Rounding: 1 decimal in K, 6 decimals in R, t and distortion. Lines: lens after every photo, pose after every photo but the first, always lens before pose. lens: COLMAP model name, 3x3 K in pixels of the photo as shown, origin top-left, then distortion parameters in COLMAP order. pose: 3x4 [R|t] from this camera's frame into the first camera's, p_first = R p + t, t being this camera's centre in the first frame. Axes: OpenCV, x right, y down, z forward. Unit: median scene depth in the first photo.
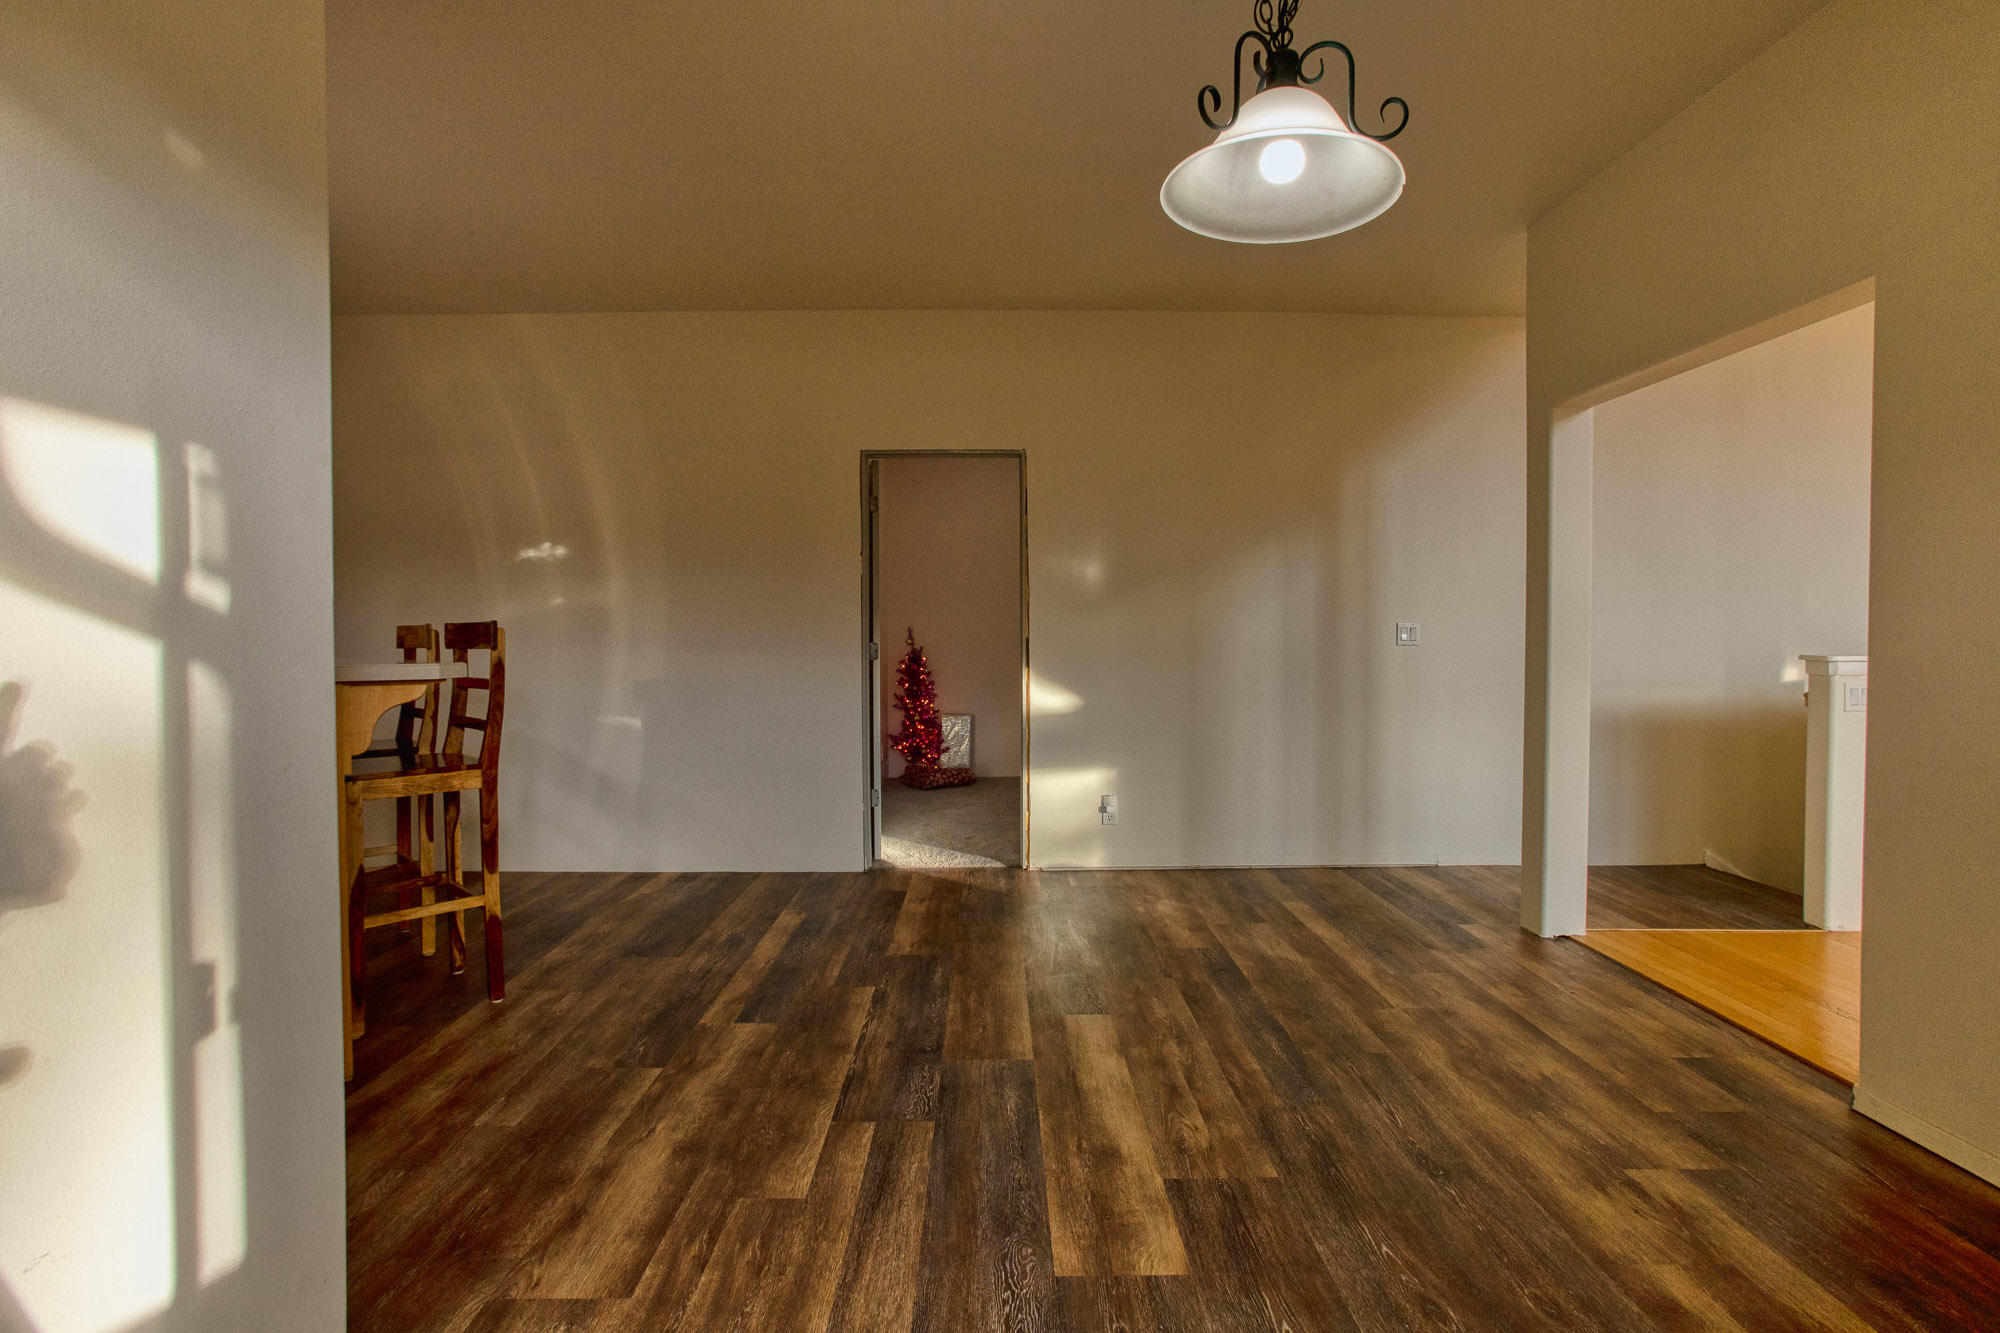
lens RADIAL K [[951.3, 0, 994.7], [0, 951.3, 660.2], [0, 0, 1]] dist [-0.049227, 0.025412]
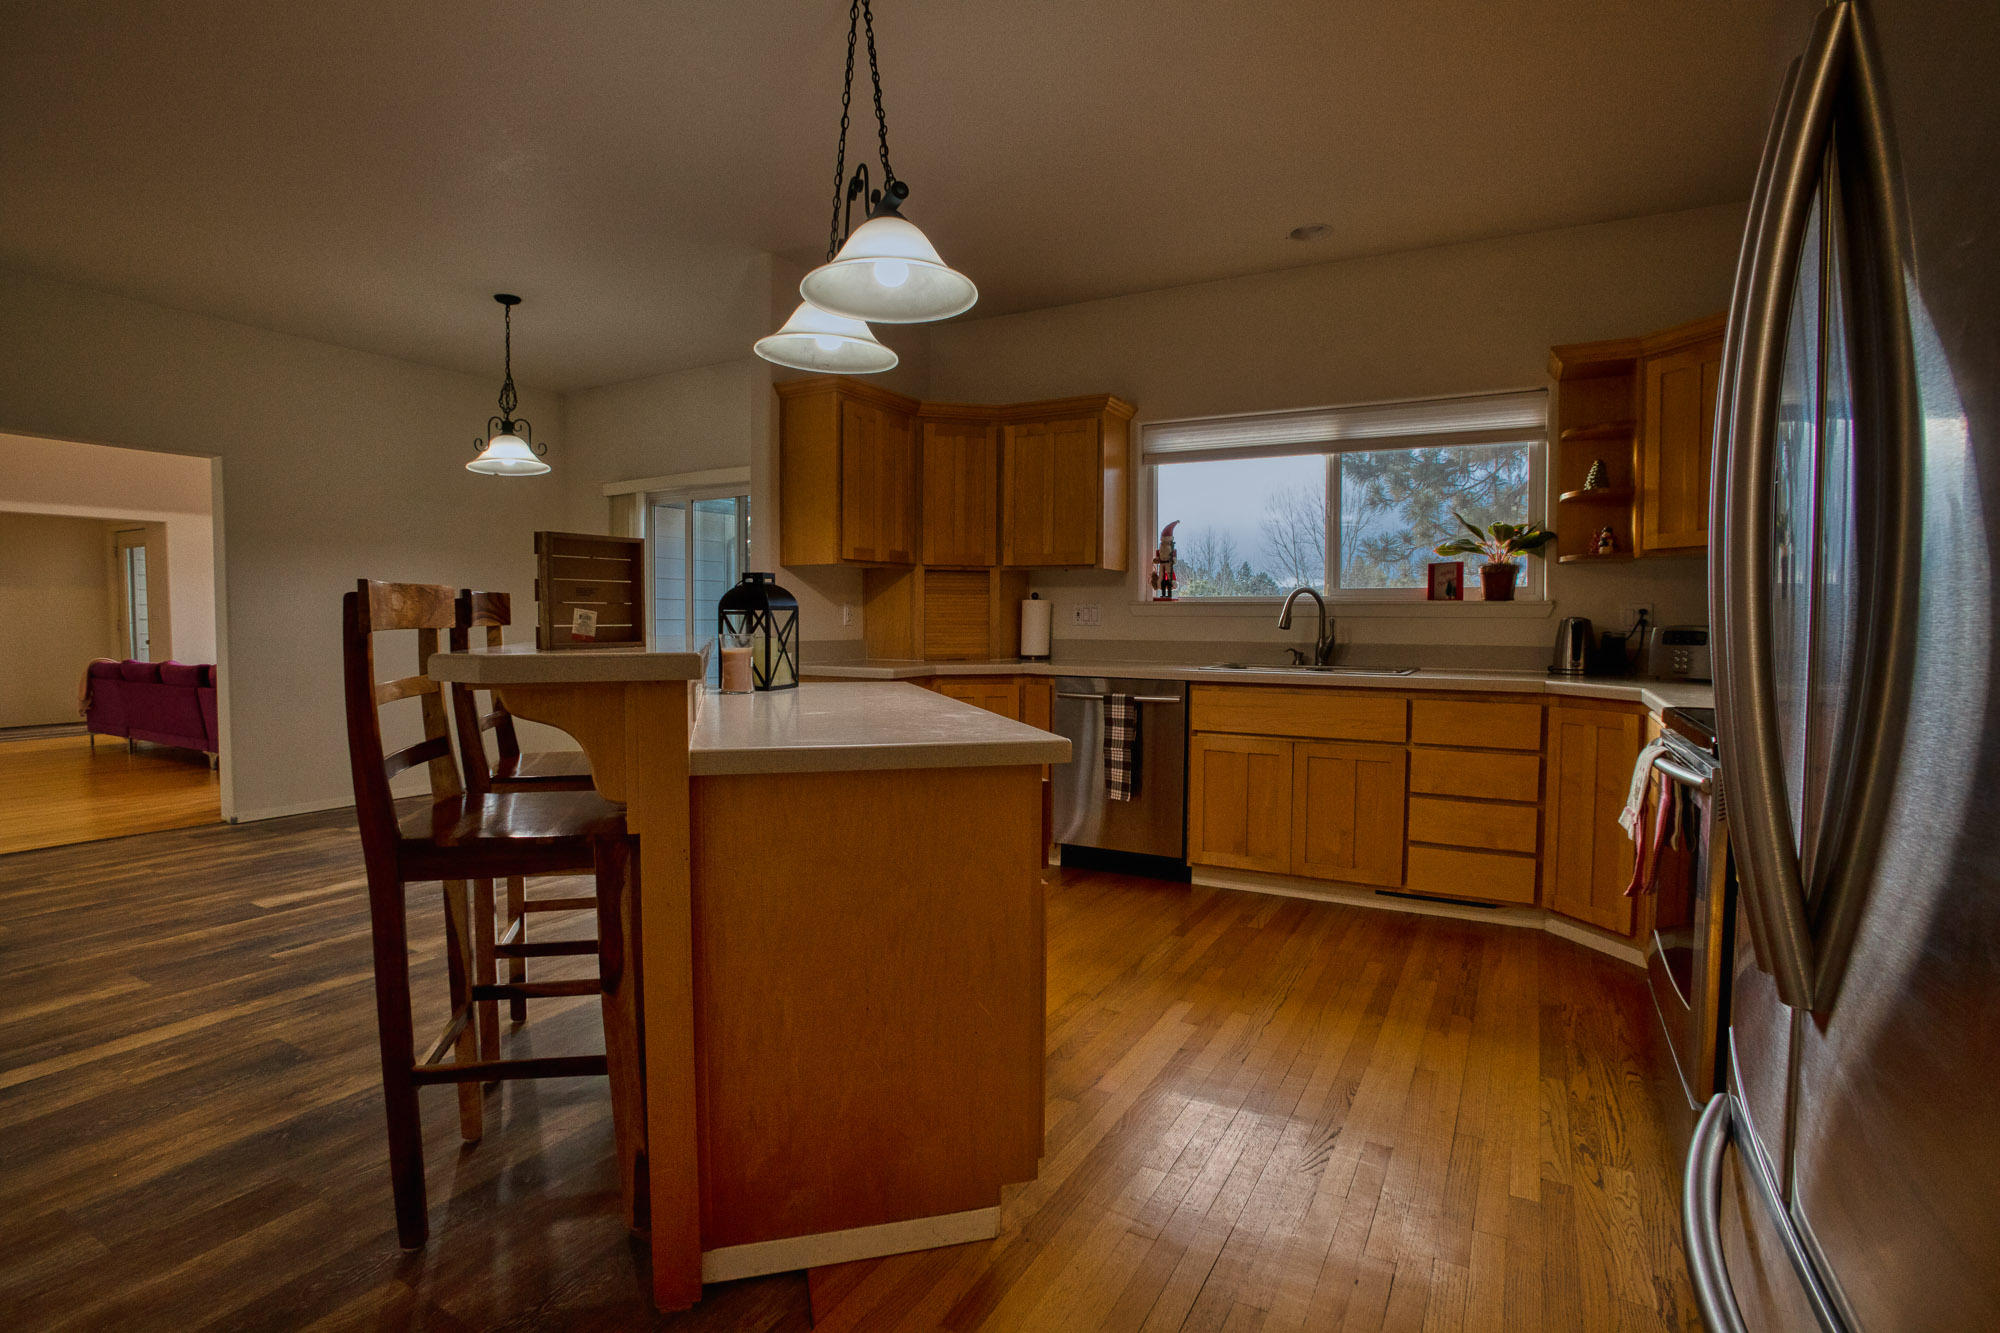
lens RADIAL K [[951.3, 0, 994.7], [0, 951.3, 660.2], [0, 0, 1]] dist [-0.049227, 0.025412]
pose [[-0.871566, -0.023417, 0.489719, -1.631178], [0.006190, 0.998253, 0.058752, -0.047896], [-0.490239, 0.054237, -0.869899, 1.823311]]
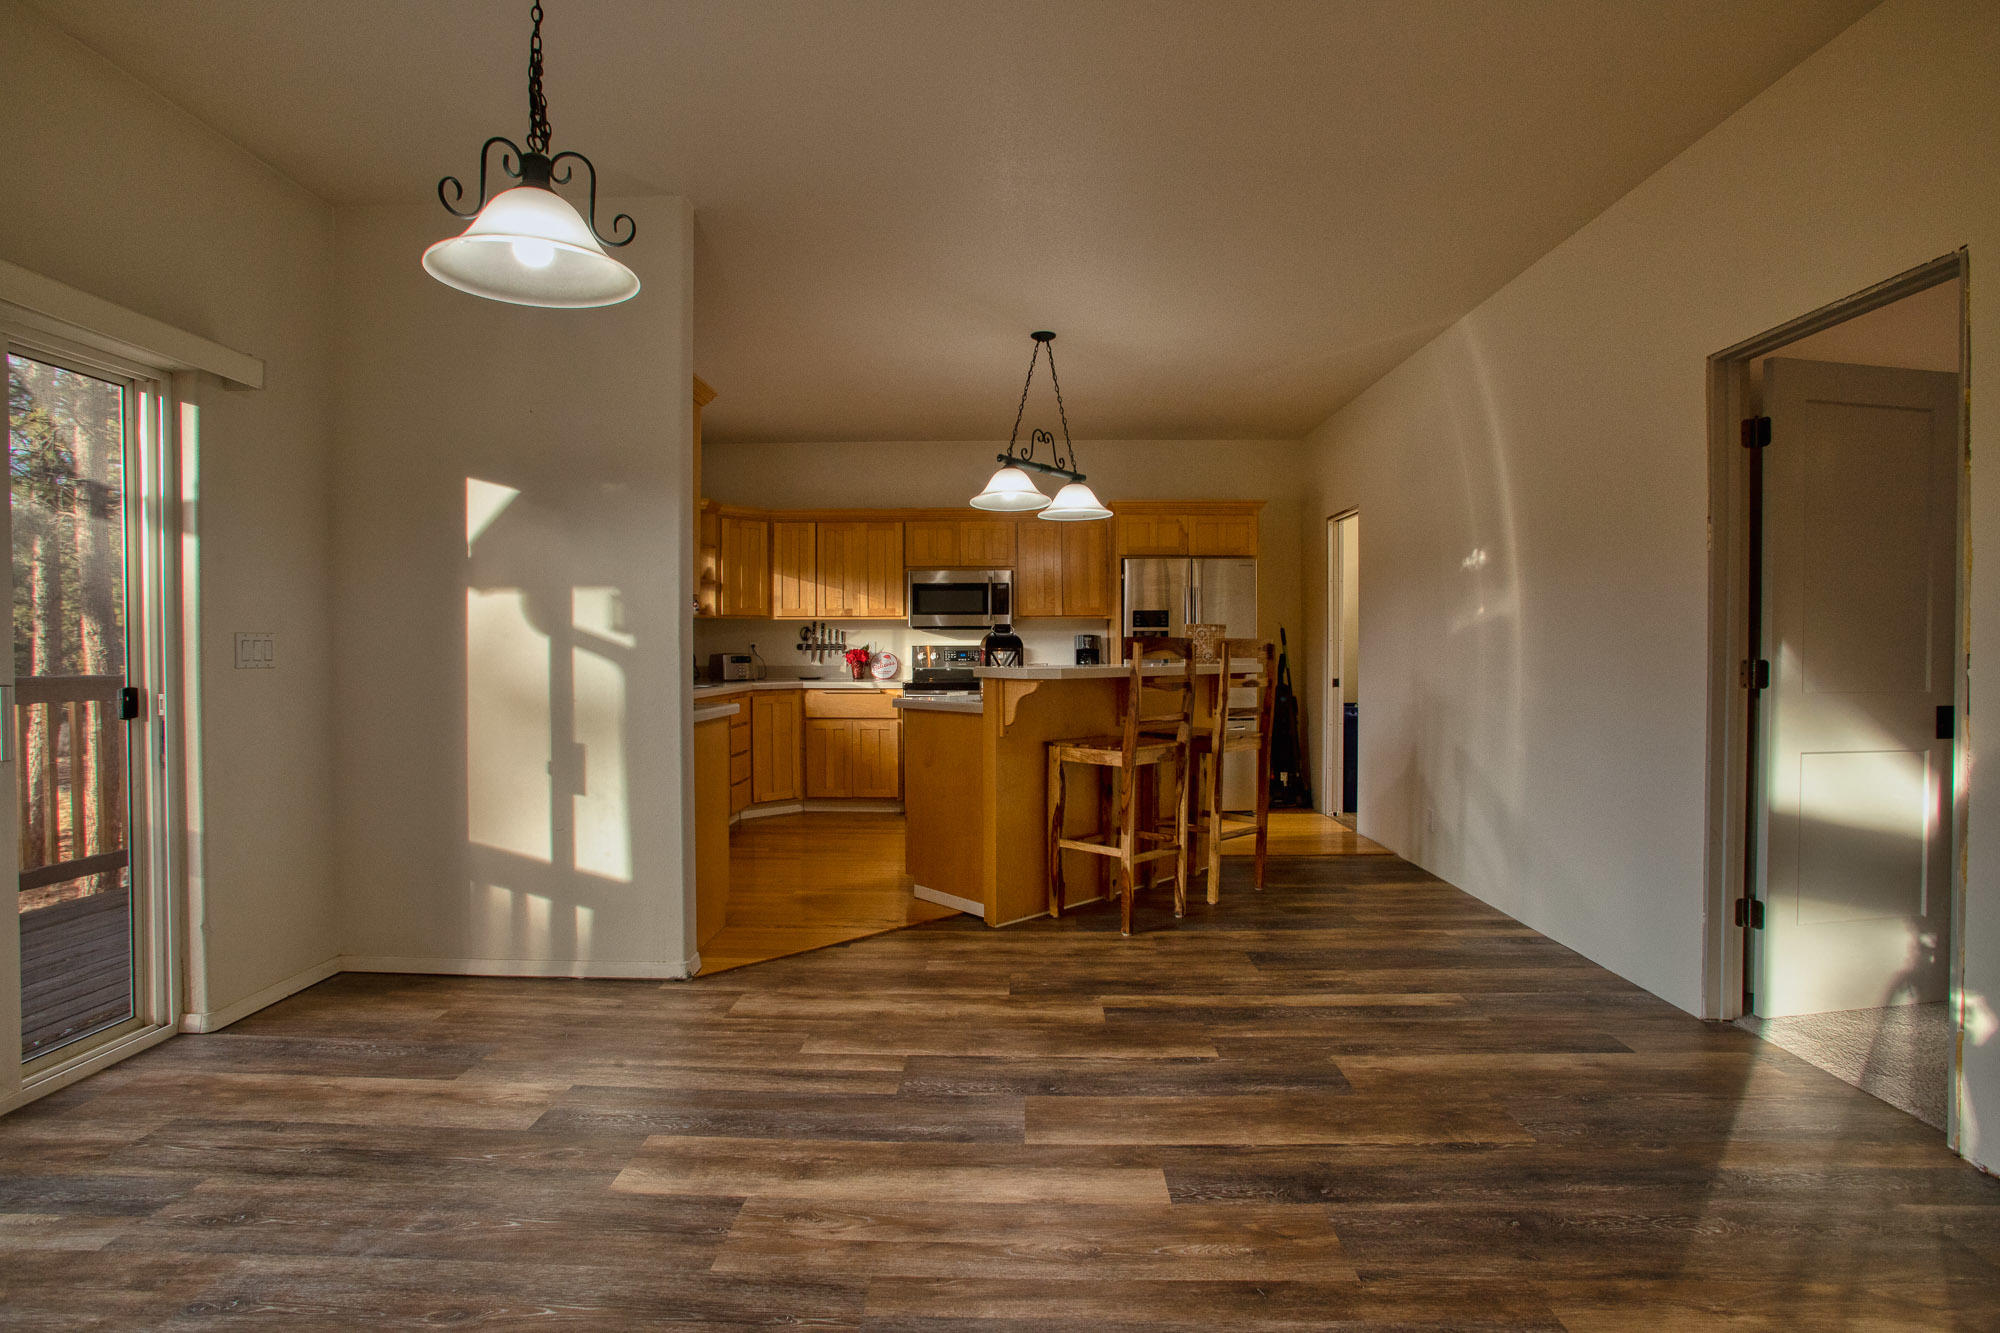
lens RADIAL K [[951.3, 0, 994.7], [0, 951.3, 660.2], [0, 0, 1]] dist [-0.049227, 0.025412]
pose [[-0.034112, 0.010774, -0.999360, 0.911337], [-0.013541, 0.999845, 0.011242, -0.032562], [0.999326, 0.013916, -0.033960, 1.003410]]
